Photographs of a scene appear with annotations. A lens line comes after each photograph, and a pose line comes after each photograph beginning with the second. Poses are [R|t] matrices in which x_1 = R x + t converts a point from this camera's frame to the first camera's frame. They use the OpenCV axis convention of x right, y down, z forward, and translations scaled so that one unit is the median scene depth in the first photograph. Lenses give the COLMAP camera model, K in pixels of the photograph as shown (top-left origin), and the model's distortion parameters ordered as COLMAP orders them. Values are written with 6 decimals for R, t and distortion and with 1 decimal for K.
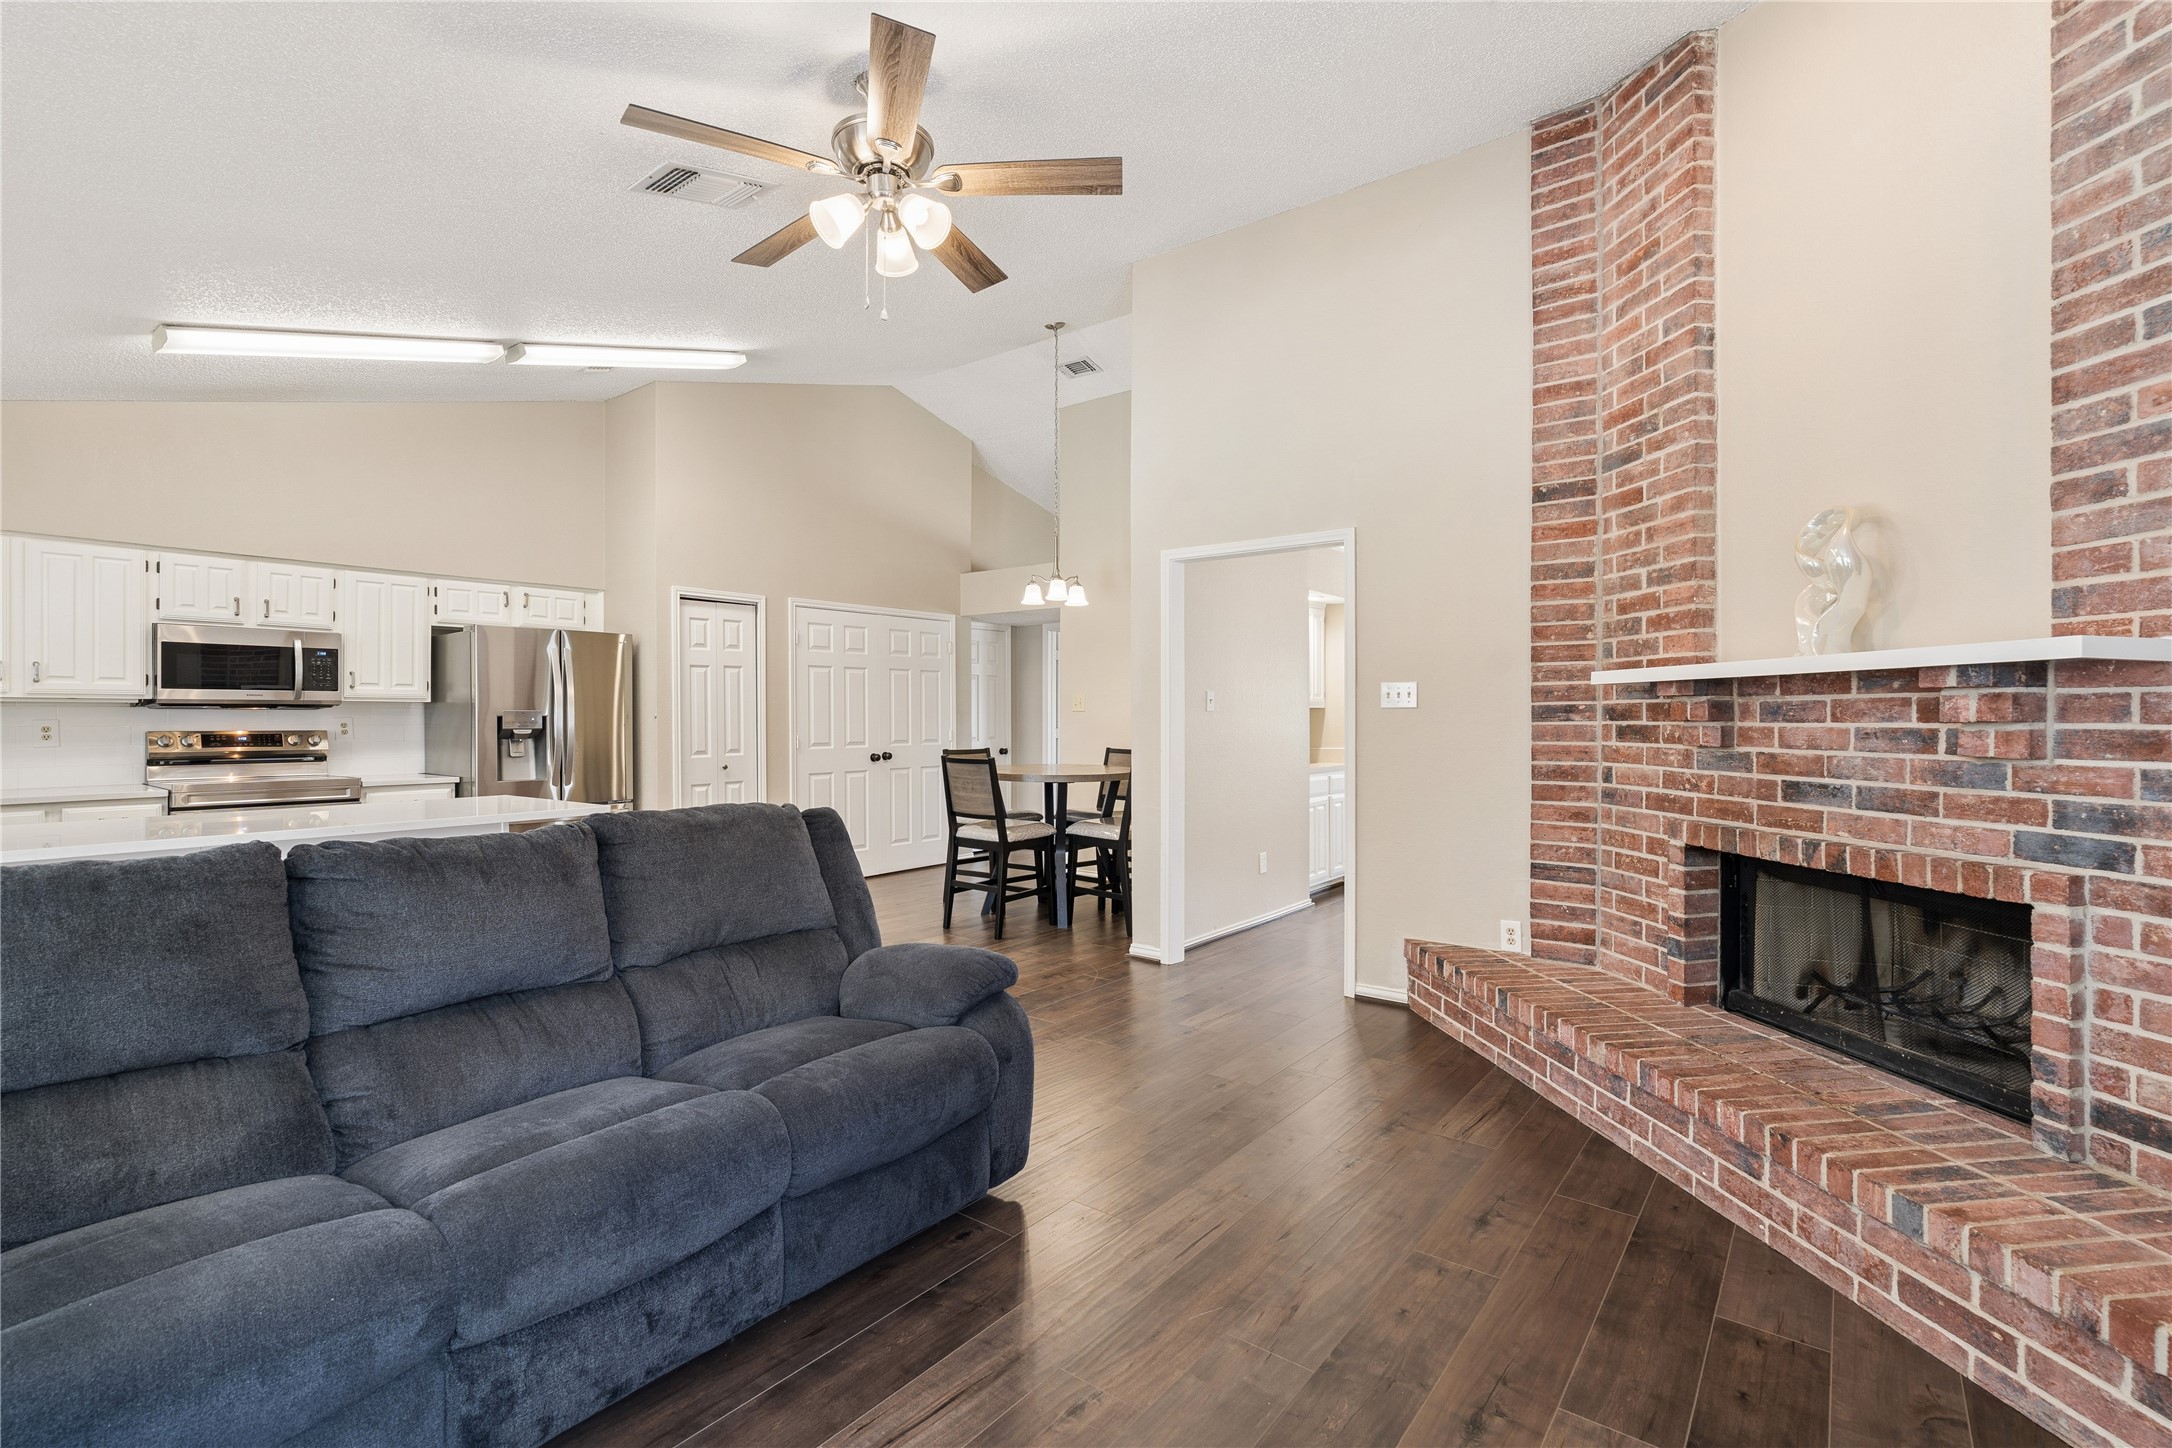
lens RADIAL K [[1008.6, 0, 1098.4], [0, 1008.6, 688.4], [0, 0, 1]] dist [-0.002221, 0.000072]
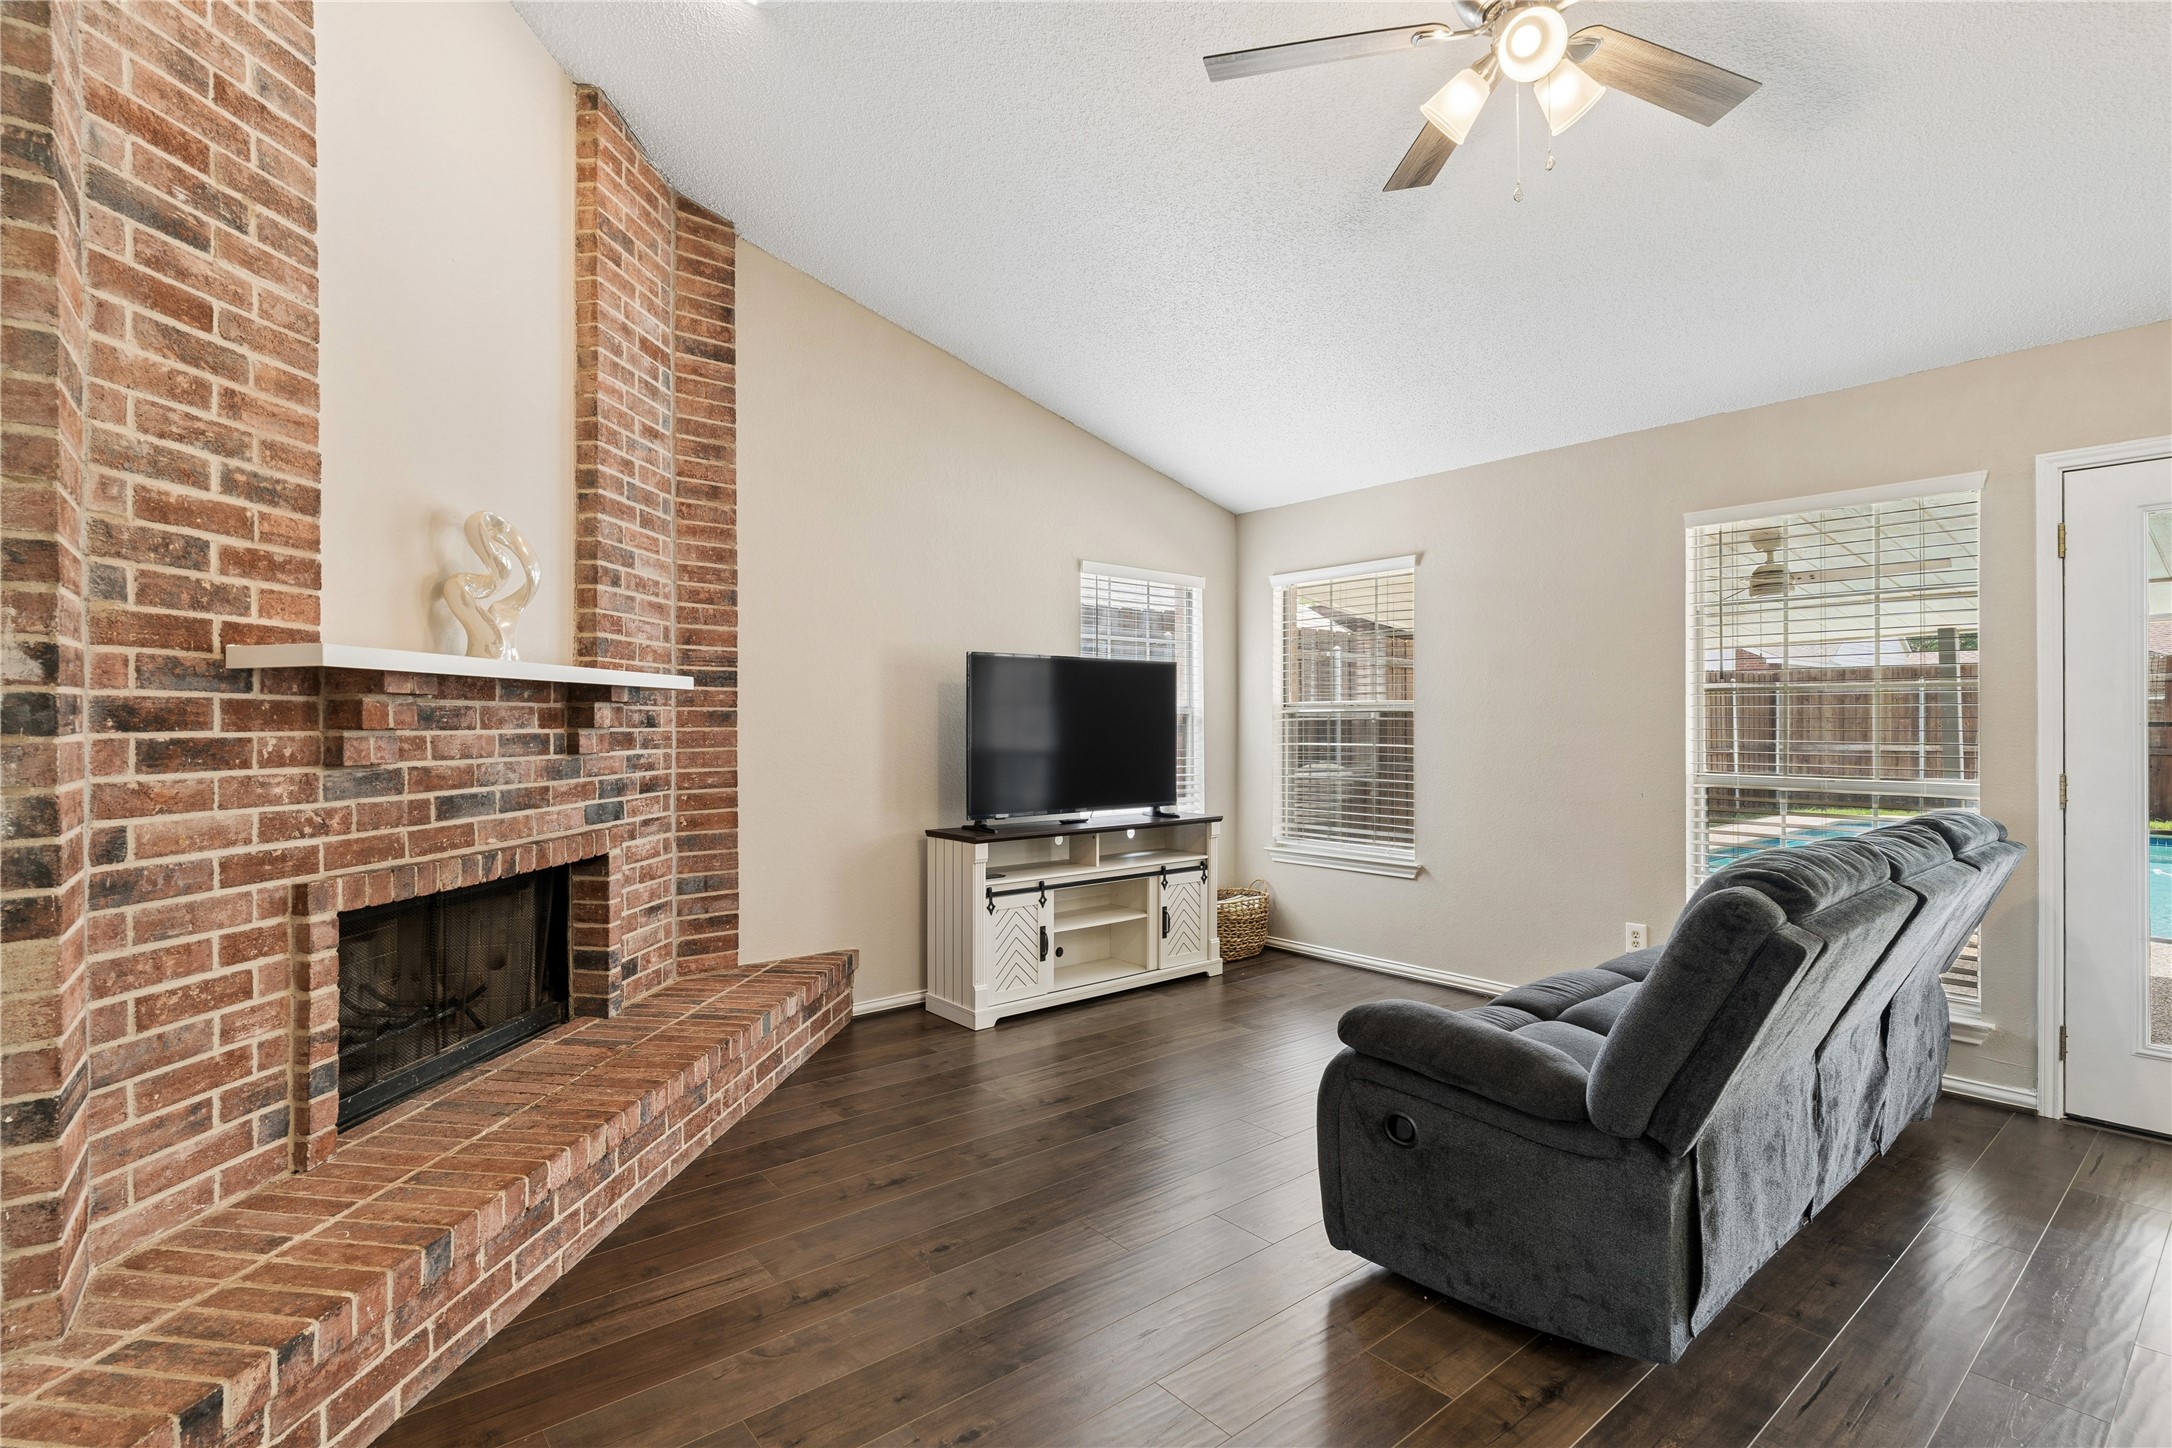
lens RADIAL K [[1016.4, 0, 1087.9], [0, 1016.4, 733.8], [0, 0, 1]] dist [-0.001903, -0.000385]
pose [[-0.974320, -0.001015, 0.225164, -0.059267], [-0.005213, 0.999823, -0.018052, 0.047368], [-0.225106, -0.018762, -0.974154, 1.642682]]
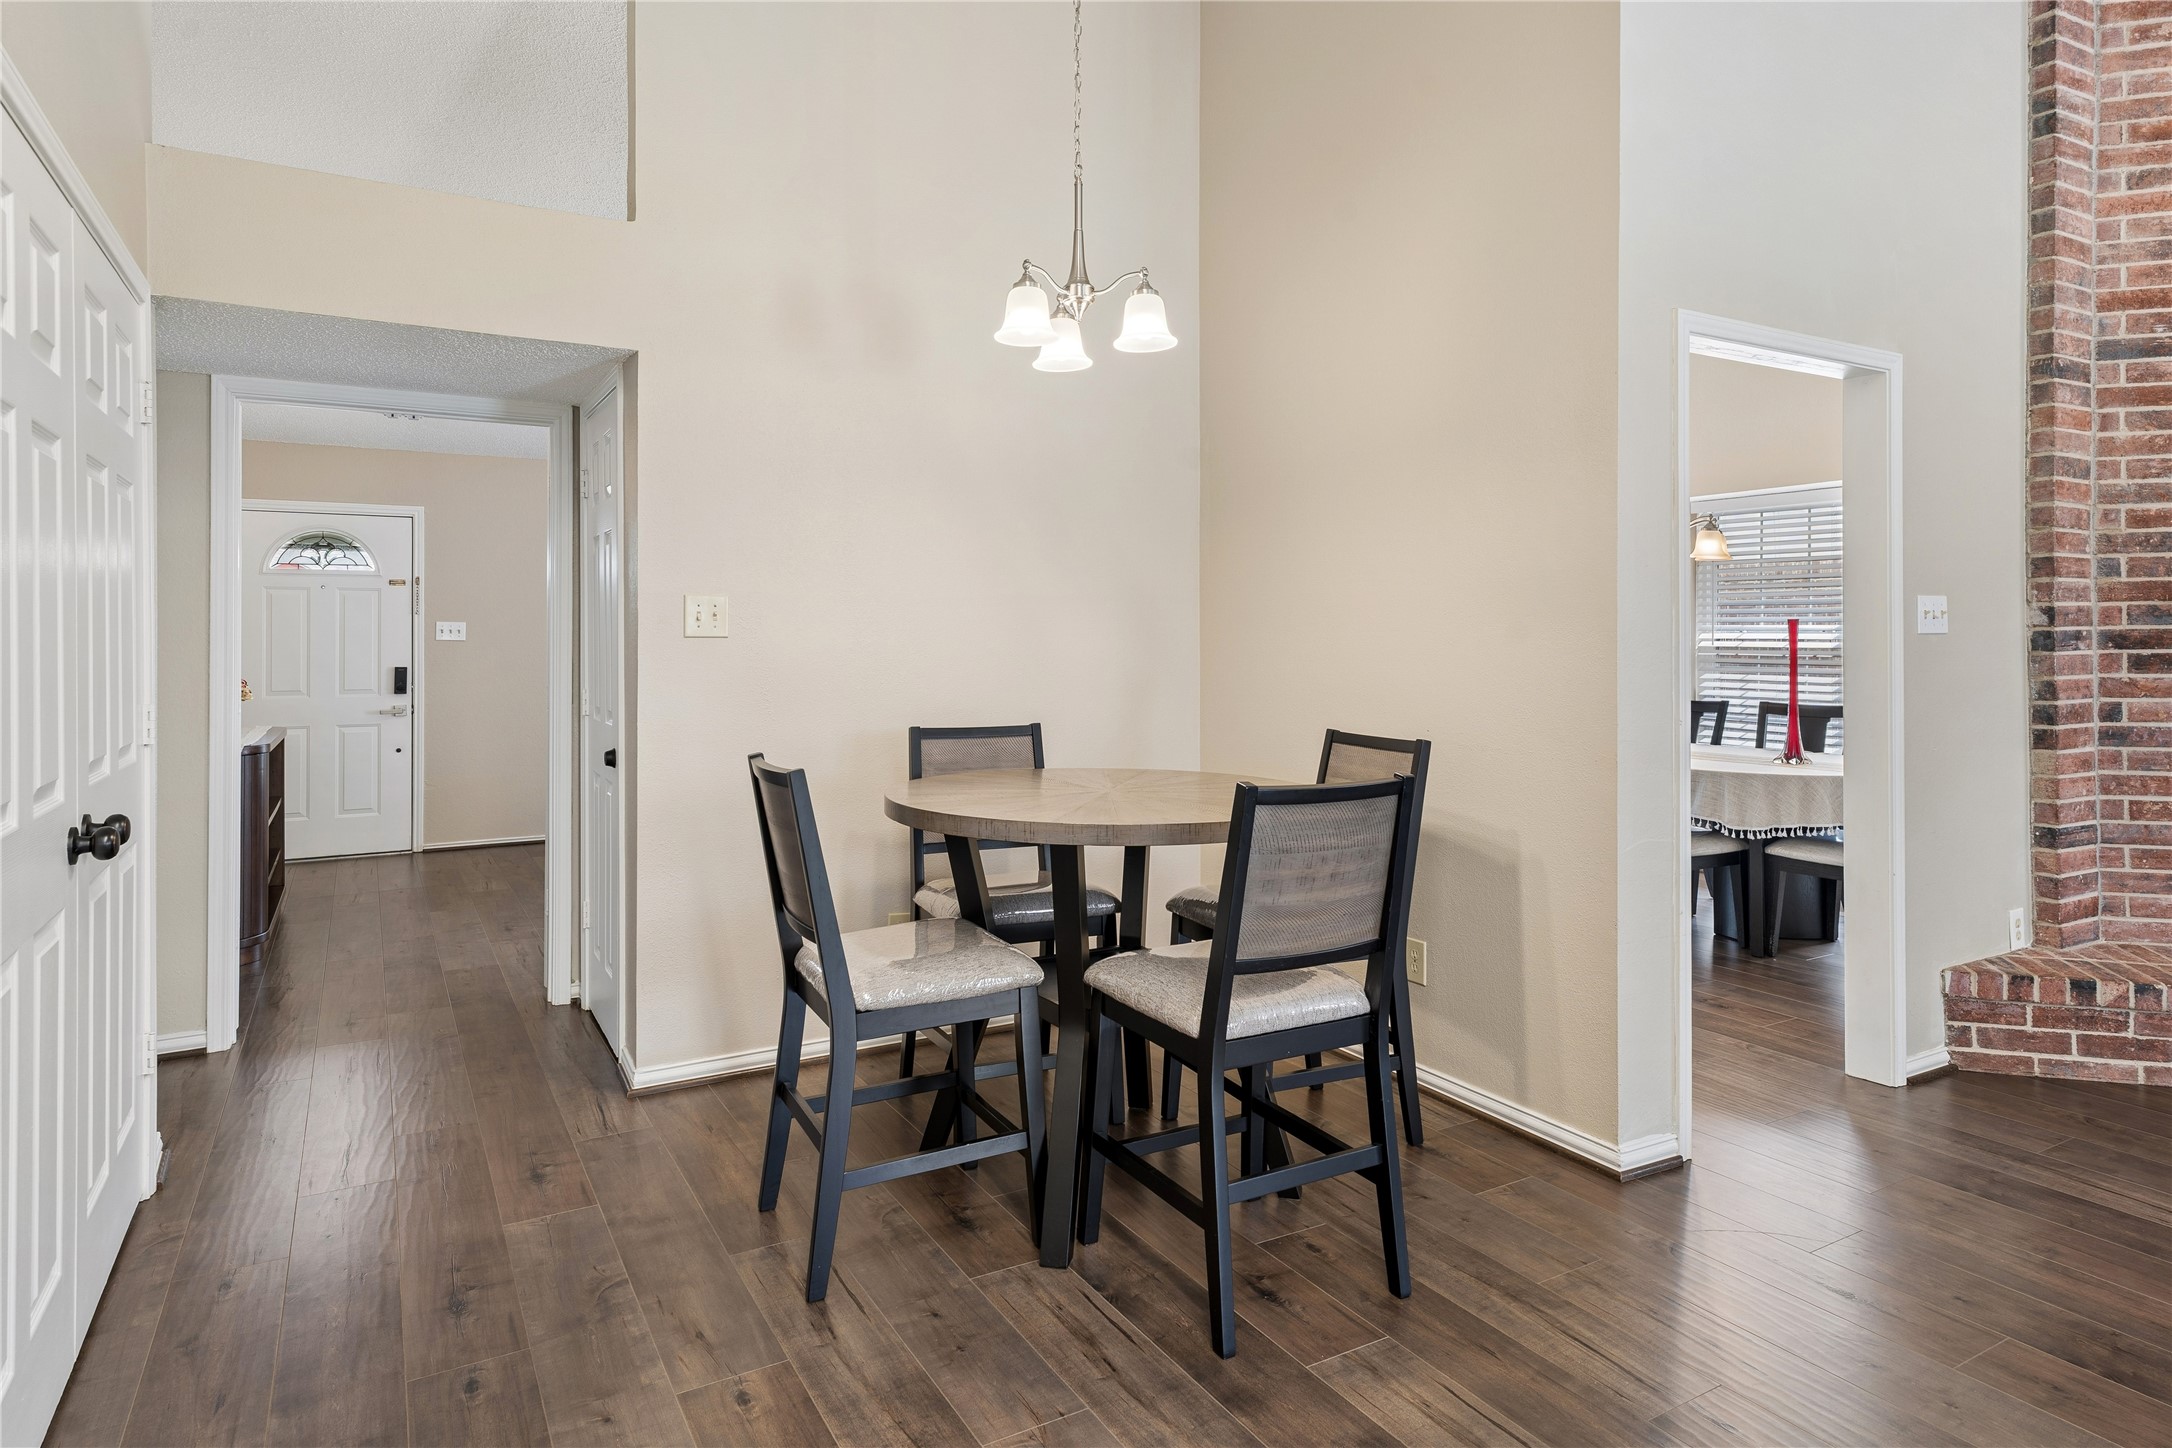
lens RADIAL K [[1233.3, 0, 1082.8], [0, 1233.3, 615.5], [0, 0, 1]] dist [0.028088, -0.000192]
pose [[0.381282, 0.015995, 0.924320, -0.992041], [-0.018941, 0.999776, -0.009487, 0.036232], [-0.924265, -0.013890, 0.381499, 1.693243]]
